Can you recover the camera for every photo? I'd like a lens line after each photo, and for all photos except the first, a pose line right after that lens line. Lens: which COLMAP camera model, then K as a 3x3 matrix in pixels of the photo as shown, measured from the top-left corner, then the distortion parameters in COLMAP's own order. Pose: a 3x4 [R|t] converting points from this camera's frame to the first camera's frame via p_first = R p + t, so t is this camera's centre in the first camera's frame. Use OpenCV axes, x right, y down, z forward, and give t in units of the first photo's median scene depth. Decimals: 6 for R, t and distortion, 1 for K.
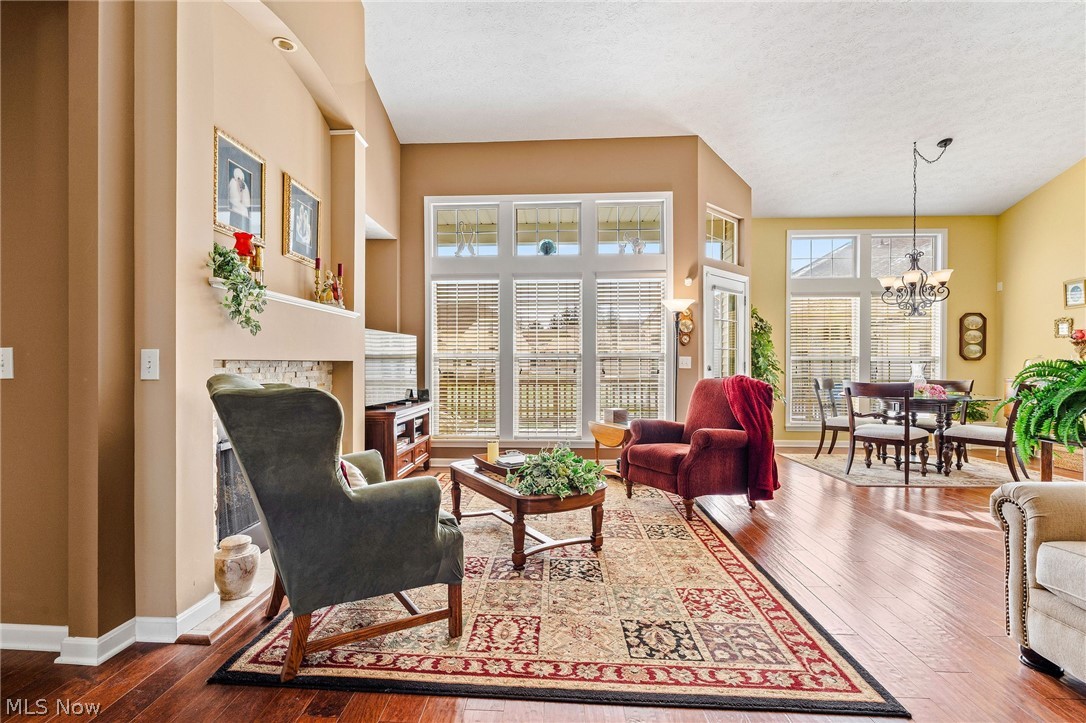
lens RADIAL K [[500.9, 0, 531.5], [0, 500.9, 369.0], [0, 0, 1]] dist [-0.002697, 0.001871]
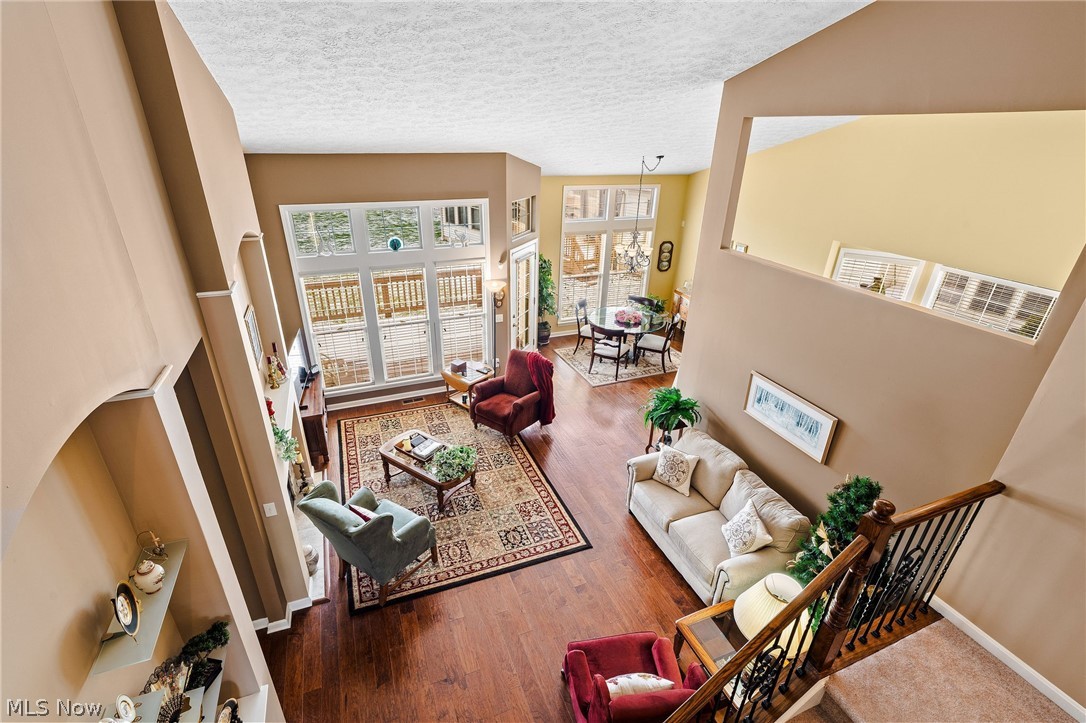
lens RADIAL K [[500.9, 0, 535.2], [0, 500.9, 362.2], [0, 0, 1]] dist [-0.002697, 0.001871]
pose [[0.907843, -0.167430, 0.384433, -0.198553], [-0.015801, 0.902510, 0.430379, -0.566091], [-0.419013, -0.396791, 0.816691, -0.322793]]
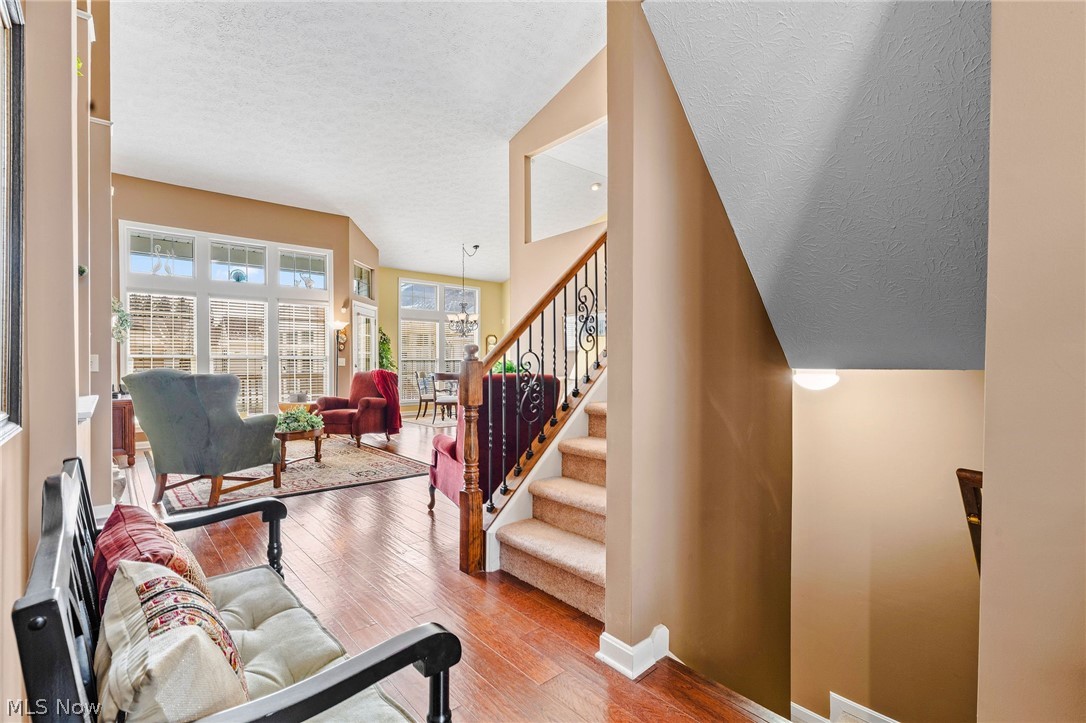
lens RADIAL K [[500.9, 0, 538.3], [0, 500.9, 357.4], [0, 0, 1]] dist [-0.002697, 0.001871]
pose [[0.718384, 0.005766, 0.695623, -0.349880], [0.009039, 0.999804, -0.017623, 0.005919], [-0.695588, 0.018948, 0.718191, -0.560996]]
